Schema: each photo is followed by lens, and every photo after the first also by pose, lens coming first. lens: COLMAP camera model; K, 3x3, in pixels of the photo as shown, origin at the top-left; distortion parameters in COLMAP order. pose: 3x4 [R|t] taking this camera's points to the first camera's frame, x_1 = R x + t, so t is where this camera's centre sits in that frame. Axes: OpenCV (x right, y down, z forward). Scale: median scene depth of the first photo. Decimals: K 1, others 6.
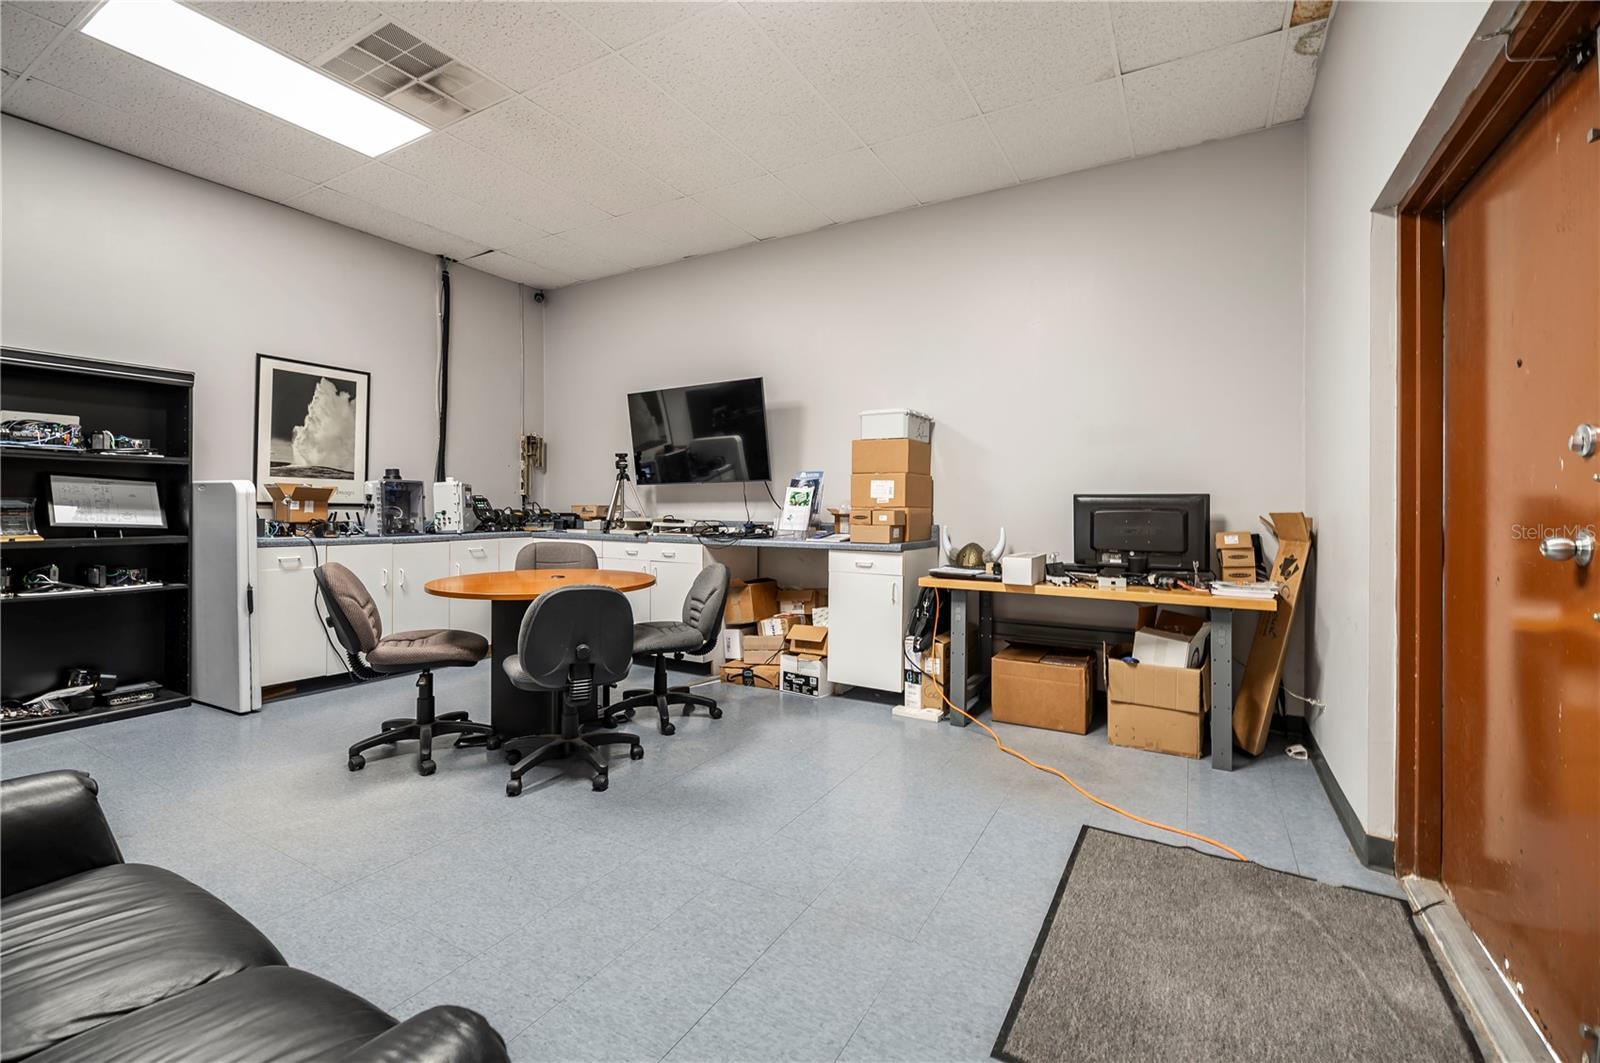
lens RADIAL K [[685.9, 0, 800.6], [0, 685.9, 503.2], [0, 0, 1]] dist [0.000237, 0.000021]
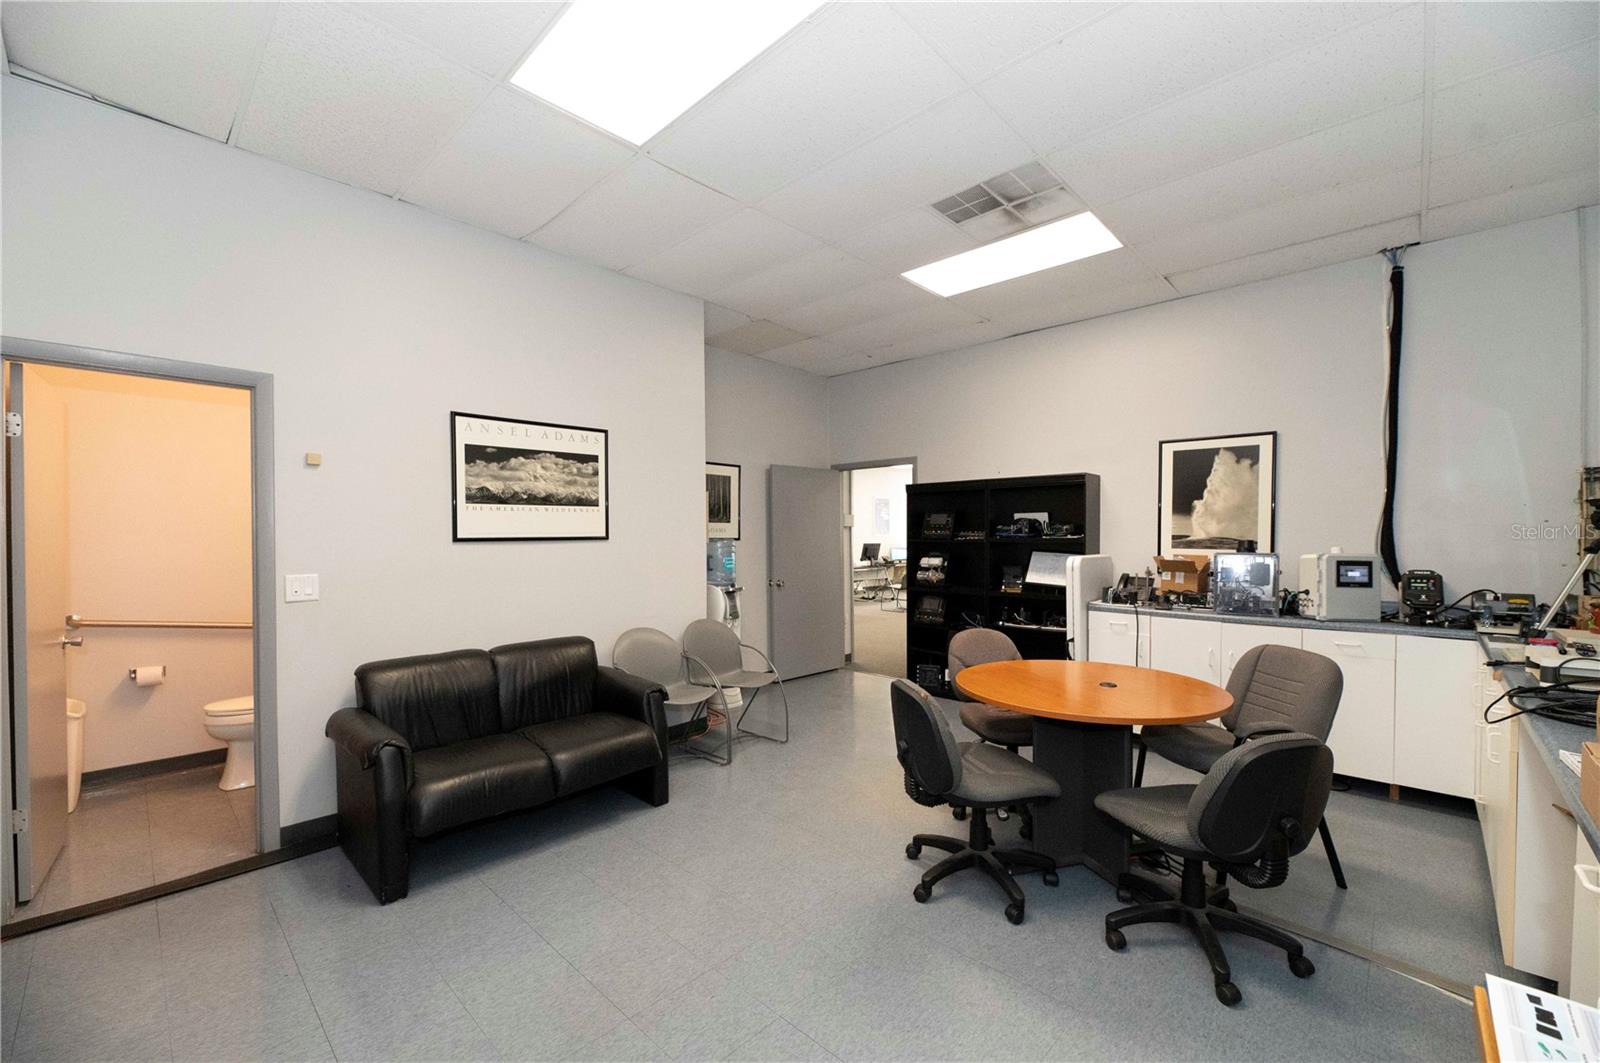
lens RADIAL K [[644.4, 0, 799.0], [0, 644.4, 550.6], [0, 0, 1]] dist [0.001119, 0.000118]
pose [[-0.237539, 0.014522, -0.971269, 0.378390], [0.005510, 0.999892, 0.013602, -0.051648], [0.971362, -0.002120, -0.237593, 0.640232]]
